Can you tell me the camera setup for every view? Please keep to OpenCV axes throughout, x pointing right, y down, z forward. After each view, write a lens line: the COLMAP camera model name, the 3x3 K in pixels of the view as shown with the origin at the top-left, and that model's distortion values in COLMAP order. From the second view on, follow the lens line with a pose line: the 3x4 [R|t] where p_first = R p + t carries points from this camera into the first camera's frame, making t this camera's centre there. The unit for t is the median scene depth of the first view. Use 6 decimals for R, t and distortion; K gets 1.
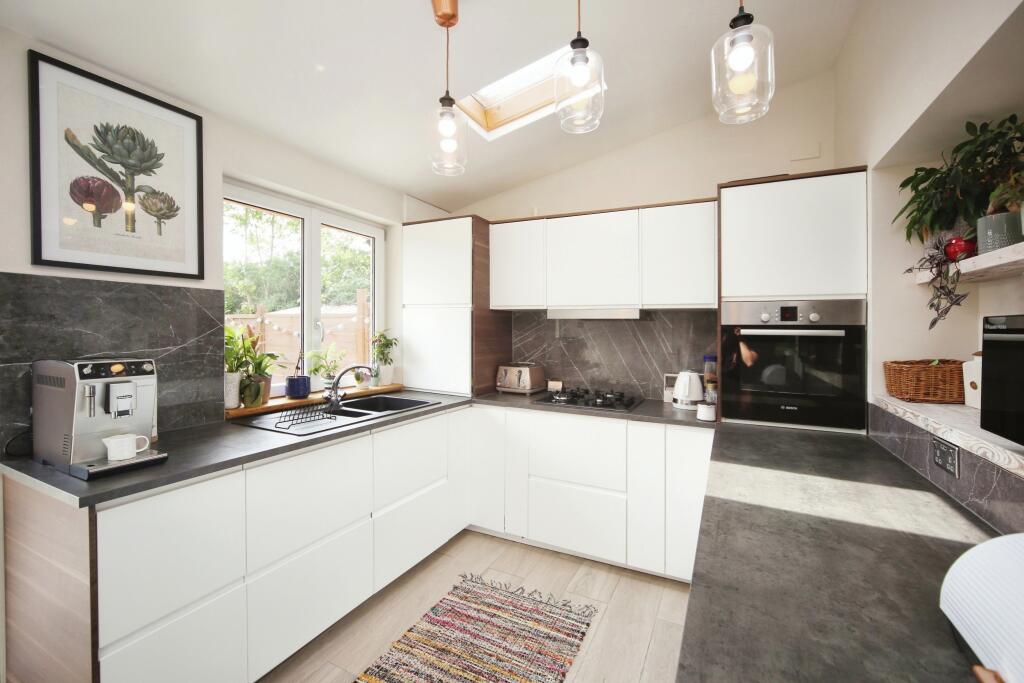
lens RADIAL K [[429.0, 0, 513.2], [0, 429.0, 331.4], [0, 0, 1]] dist [-0.002304, -0.000189]
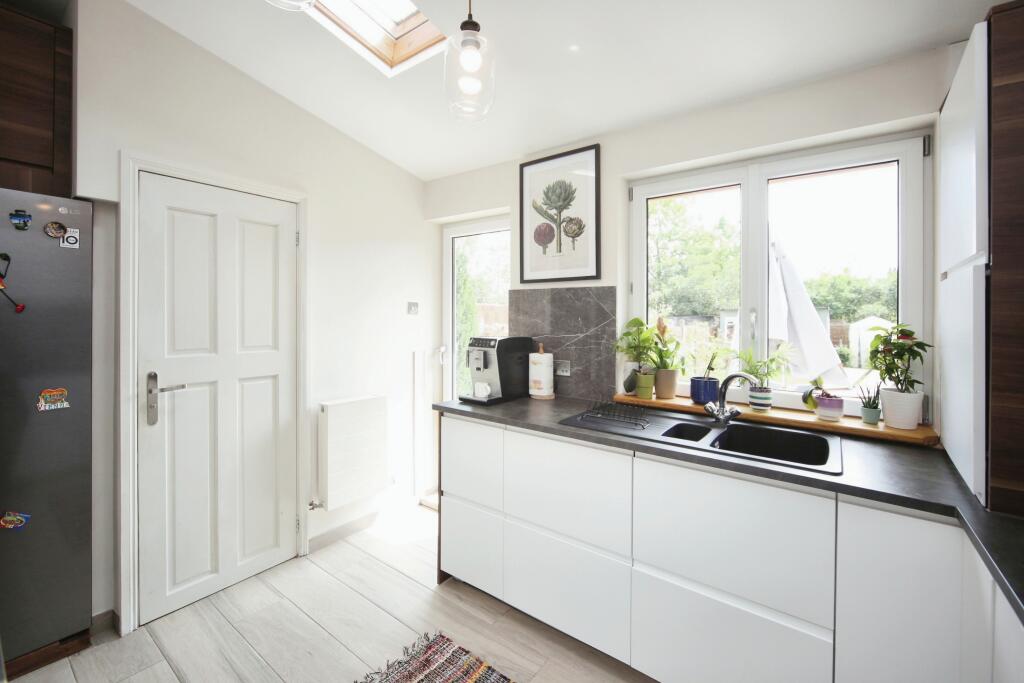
lens RADIAL K [[429.0, 0, 512.6], [0, 429.0, 324.1], [0, 0, 1]] dist [-0.002304, -0.000189]
pose [[-0.161997, 0.001772, -0.986790, 0.540669], [-0.023388, 0.999711, 0.005635, 0.003255], [0.986514, 0.023992, -0.161908, 1.052688]]
